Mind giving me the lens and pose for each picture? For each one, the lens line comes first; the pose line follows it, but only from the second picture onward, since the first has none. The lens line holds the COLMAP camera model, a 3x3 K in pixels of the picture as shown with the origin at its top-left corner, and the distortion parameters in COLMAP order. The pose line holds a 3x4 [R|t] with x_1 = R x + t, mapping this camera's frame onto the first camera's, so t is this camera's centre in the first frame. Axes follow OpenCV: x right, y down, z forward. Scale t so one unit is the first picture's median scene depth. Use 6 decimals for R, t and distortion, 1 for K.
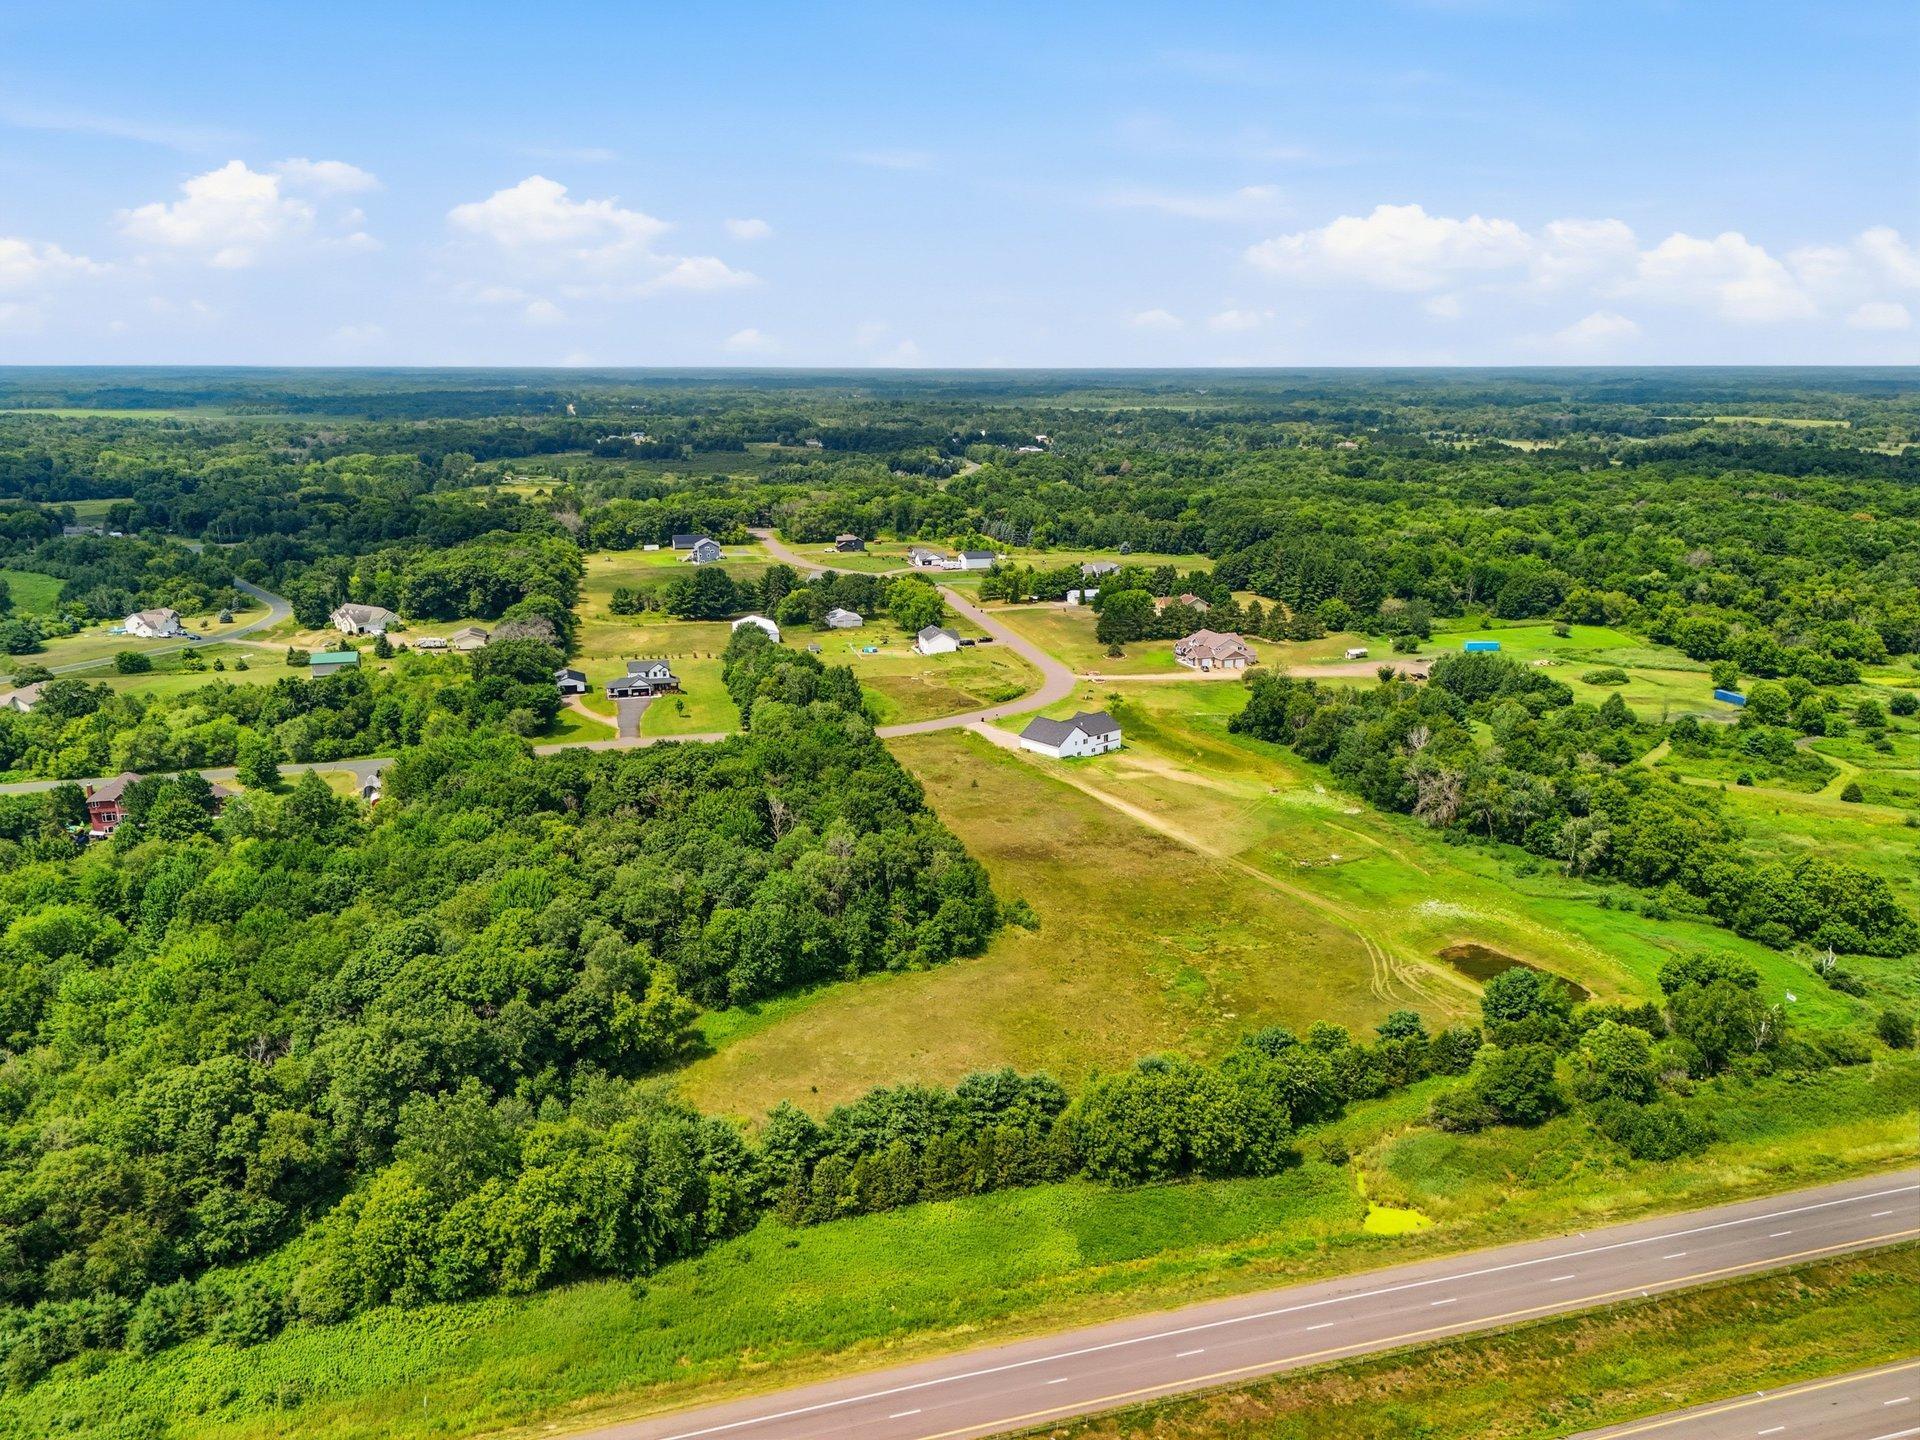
lens RADIAL K [[1401.3, 0, 957.5], [0, 1401.3, 722.3], [0, 0, 1]] dist [0.062289, -0.040438]
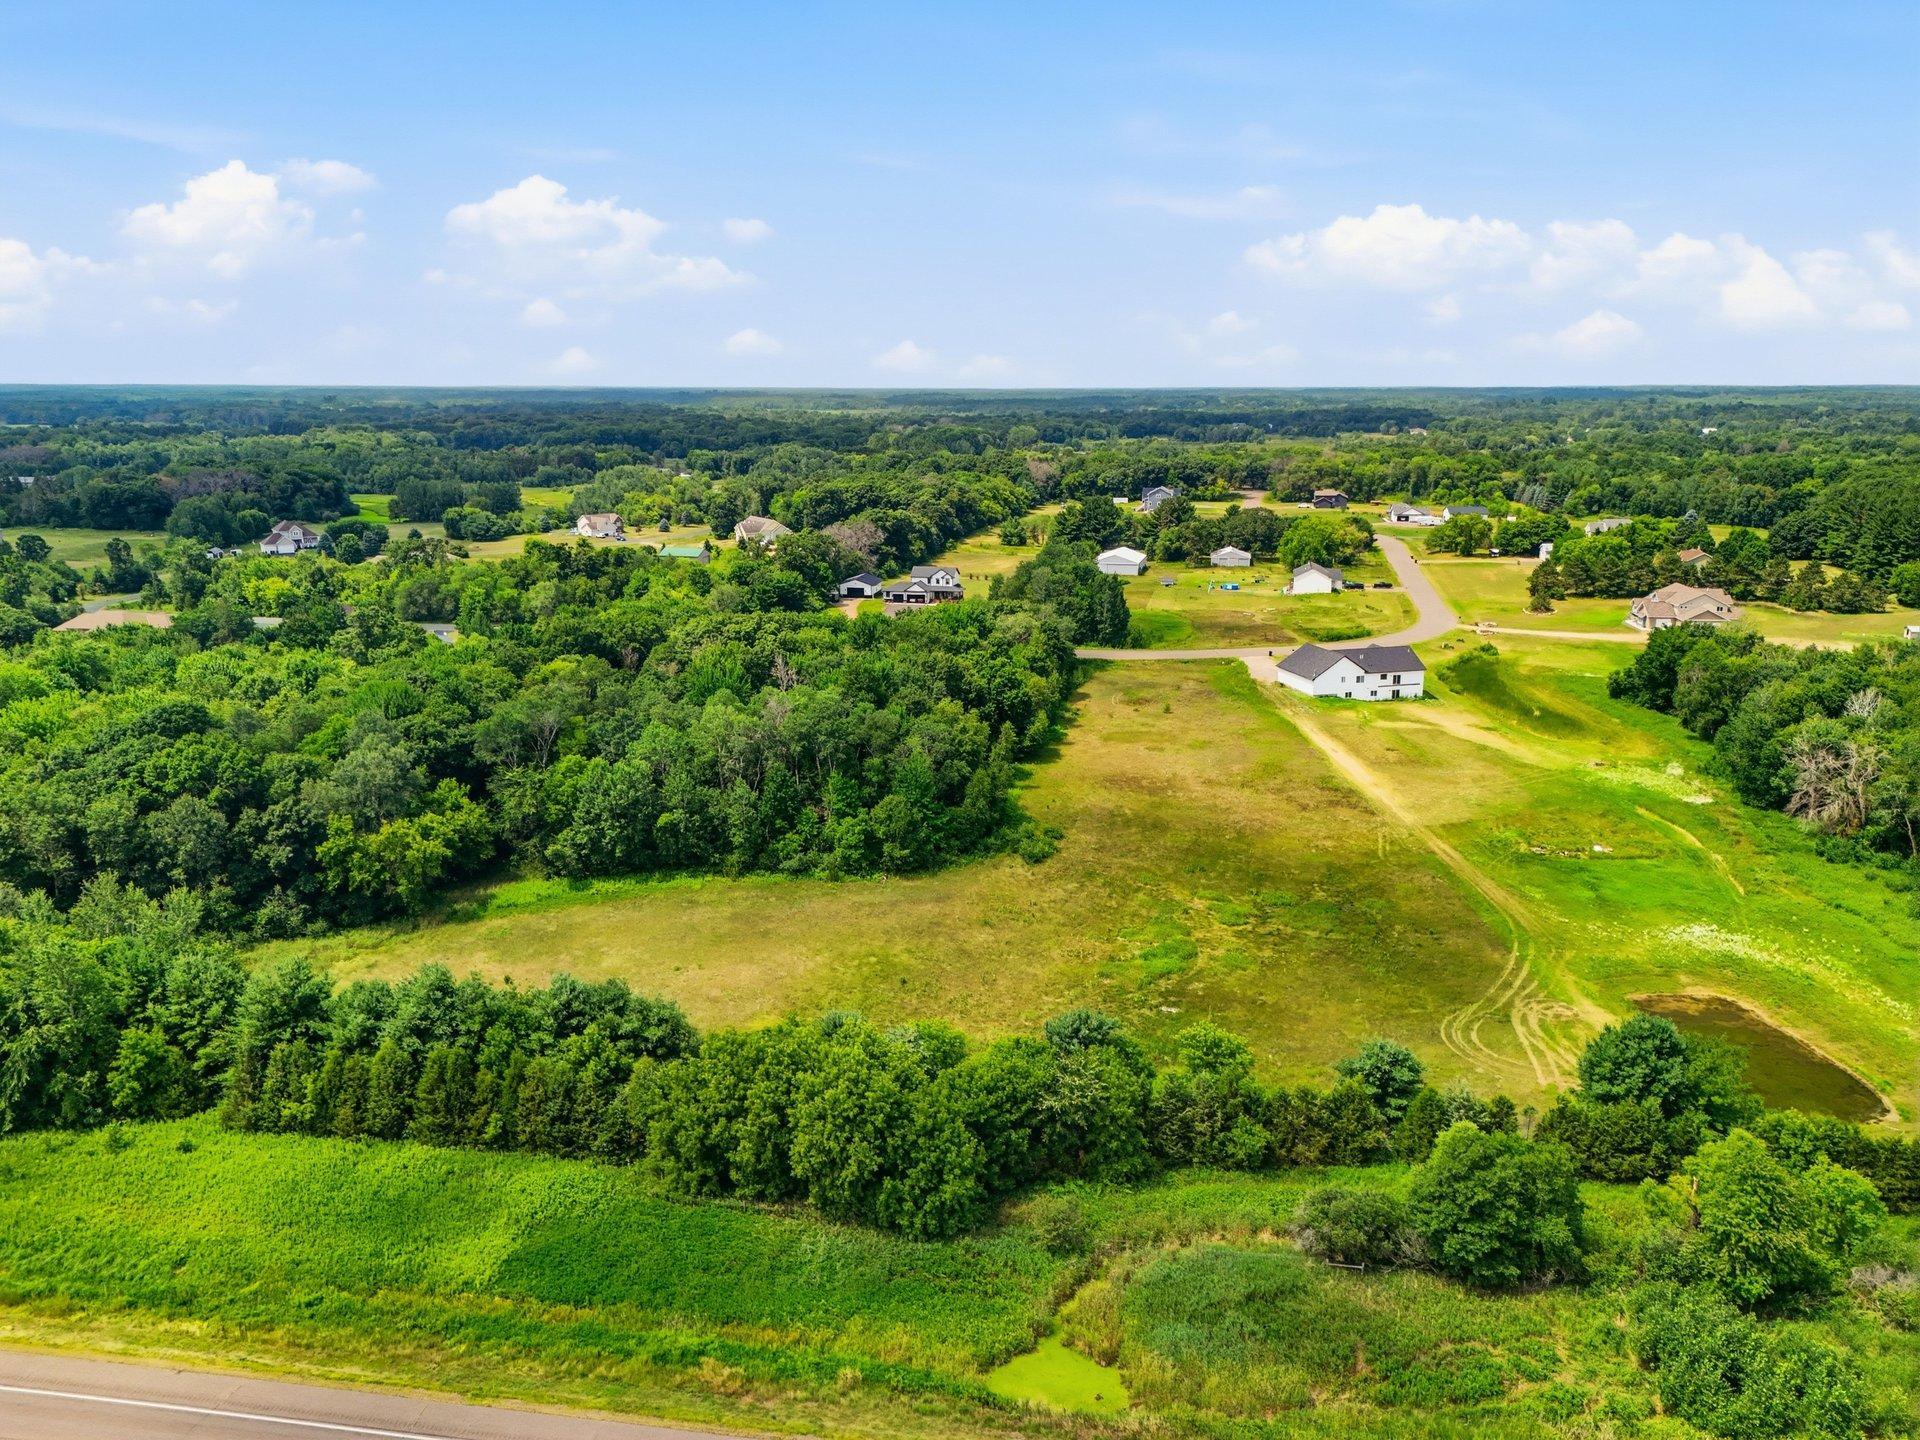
lens RADIAL K [[1401.3, 0, 959.2], [0, 1401.3, 728.4], [0, 0, 1]] dist [0.062289, -0.040438]
pose [[0.895690, 0.106521, -0.431733, 0.266453], [-0.110237, 0.993769, 0.016490, 0.059650], [0.430799, 0.032823, 0.901851, 0.279501]]
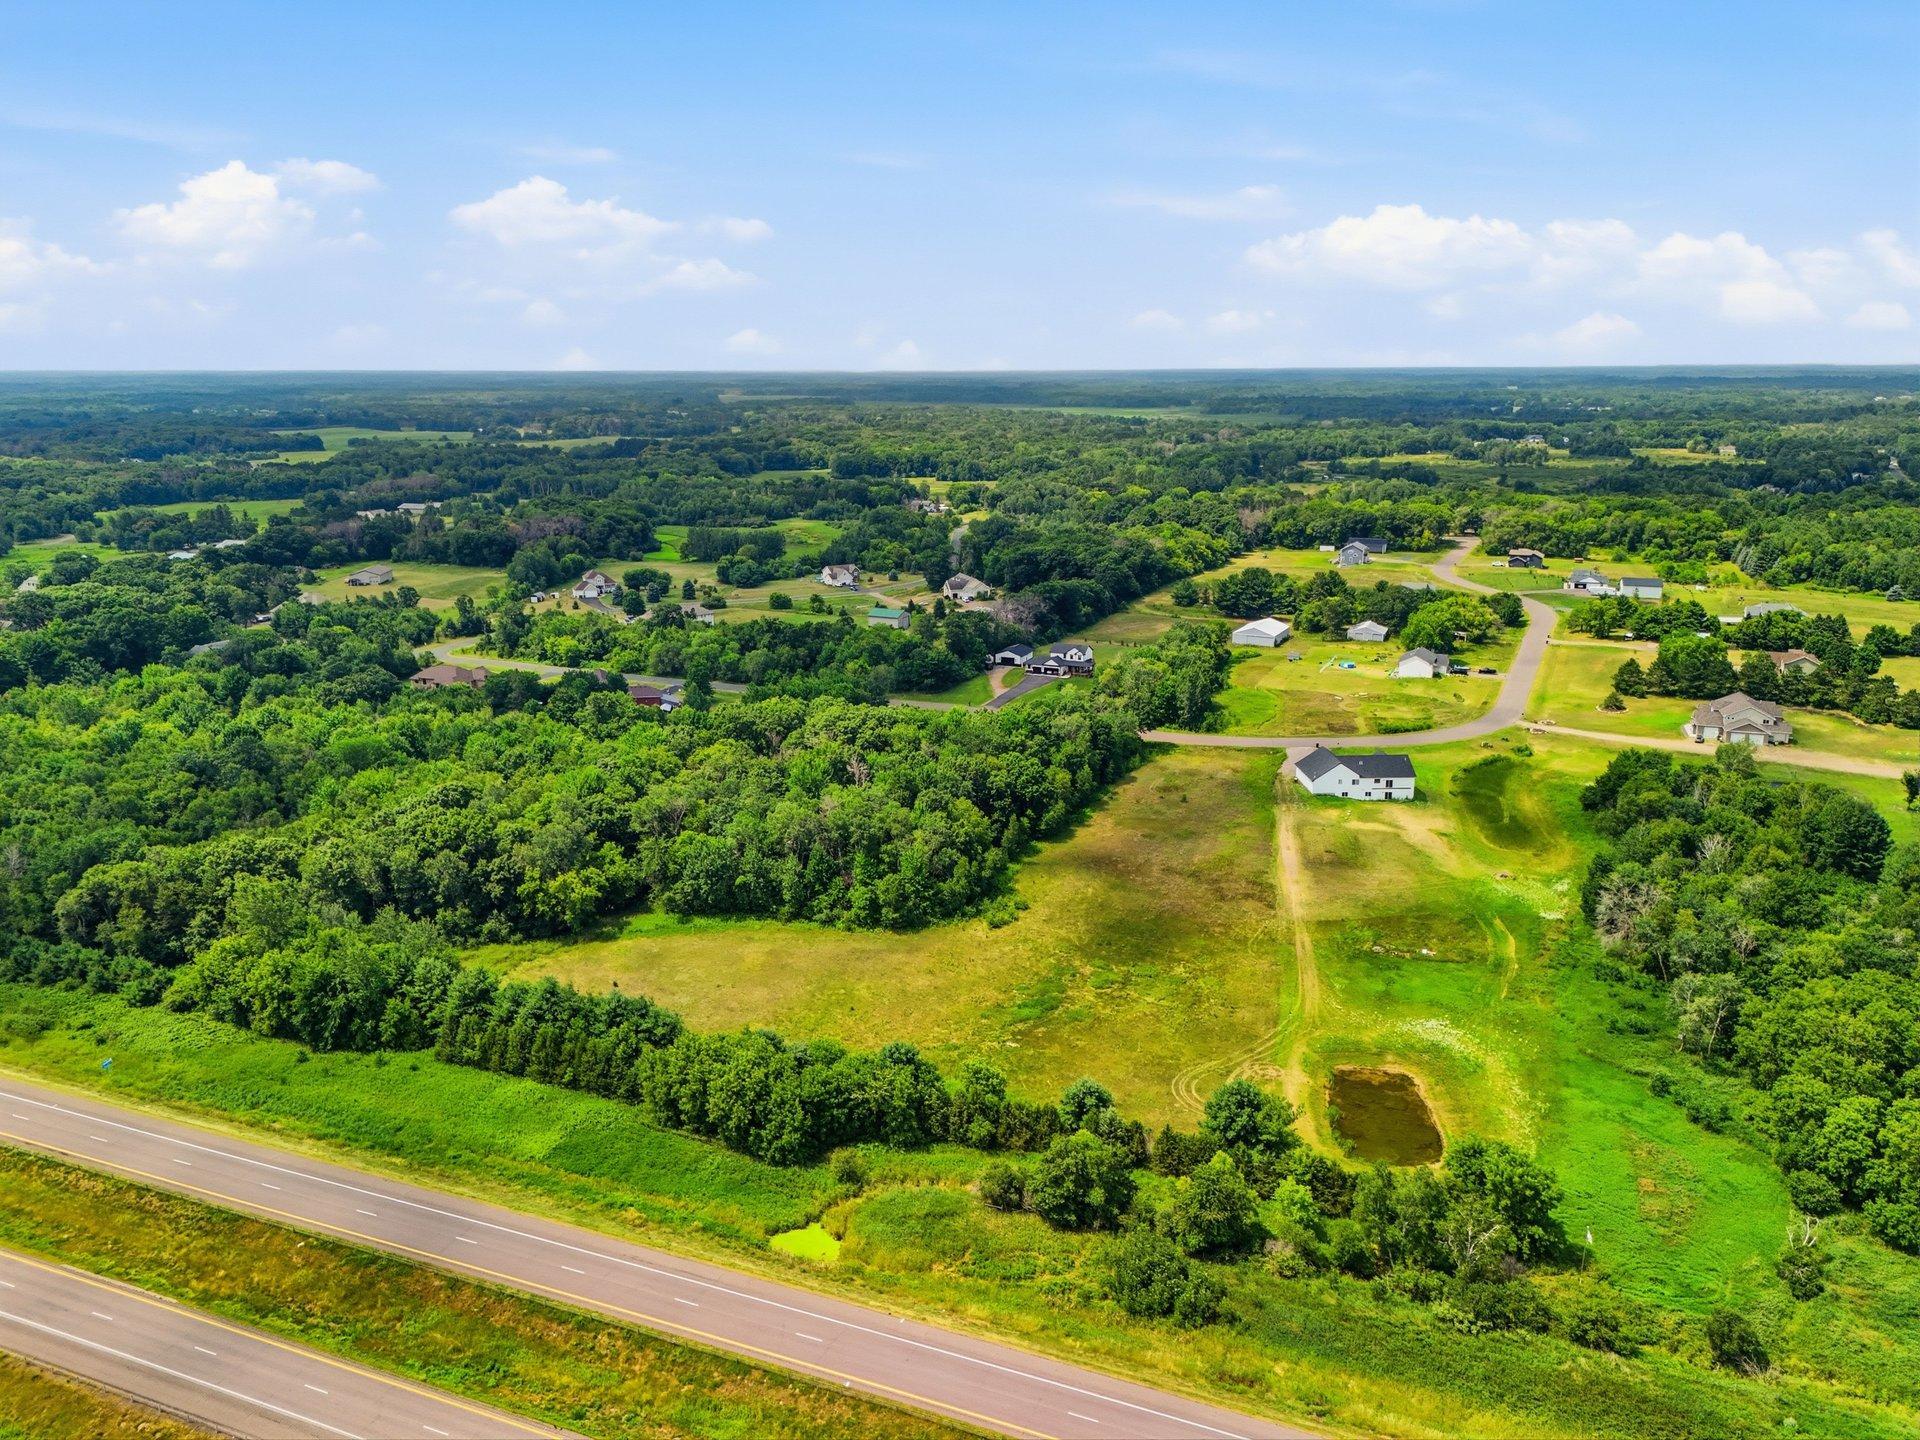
lens RADIAL K [[1401.3, 0, 959.1], [0, 1401.3, 711.4], [0, 0, 1]] dist [0.062289, -0.040438]
pose [[0.774964, 0.148855, -0.614225, 0.521594], [-0.153148, 0.987132, 0.046001, -0.039676], [0.613169, 0.058419, 0.787789, 0.152964]]
